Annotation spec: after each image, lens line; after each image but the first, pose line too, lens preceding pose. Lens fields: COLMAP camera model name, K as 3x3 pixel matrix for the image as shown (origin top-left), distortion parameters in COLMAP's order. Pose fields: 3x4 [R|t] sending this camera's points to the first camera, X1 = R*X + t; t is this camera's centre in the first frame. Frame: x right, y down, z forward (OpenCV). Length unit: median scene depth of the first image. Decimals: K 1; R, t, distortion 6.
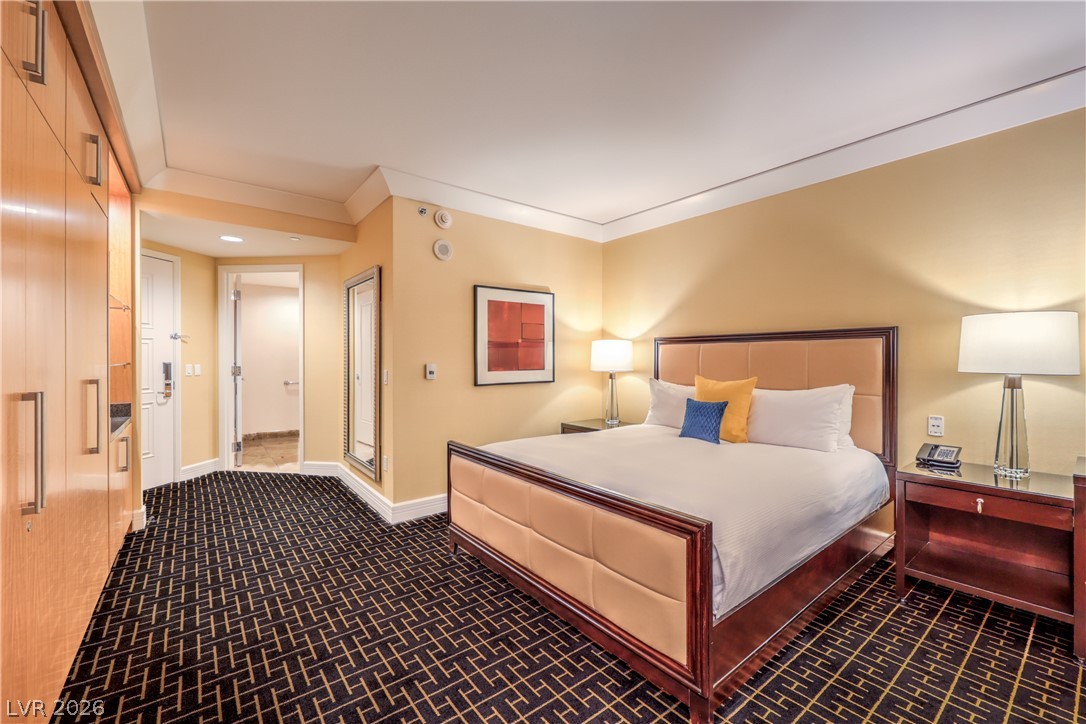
lens RADIAL K [[447.2, 0, 548.8], [0, 447.2, 368.4], [0, 0, 1]] dist [0.001361, 0.000178]
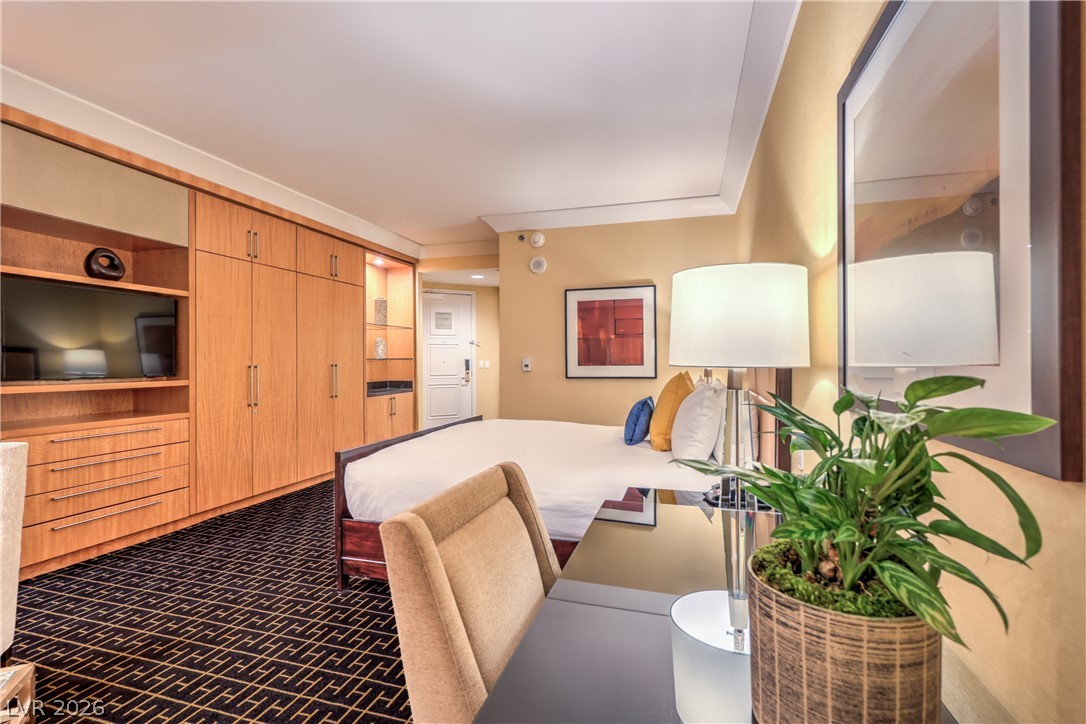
lens RADIAL K [[506.4, 0, 543.0], [0, 506.4, 362.0], [0, 0, 1]] dist [-0.004387, -0.000614]
pose [[0.573712, 0.001077, -0.819056, 0.795029], [-0.016798, 0.999804, -0.010451, 0.011112], [0.818885, 0.019754, 0.573618, 0.203354]]
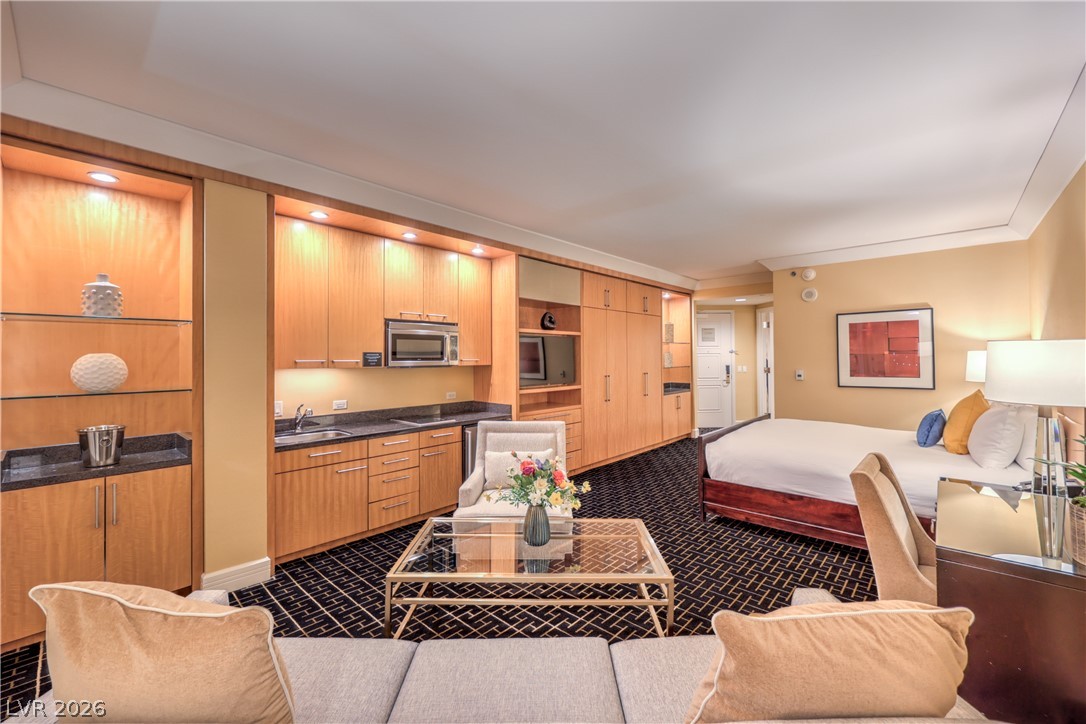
lens RADIAL K [[445.3, 0, 543.7], [0, 445.3, 352.4], [0, 0, 1]] dist [0.000924, -0.000014]
pose [[0.158485, -0.009419, -0.987316, 0.977759], [-0.014978, 0.999816, -0.011943, -0.034429], [0.987248, 0.016681, 0.158315, -0.104923]]
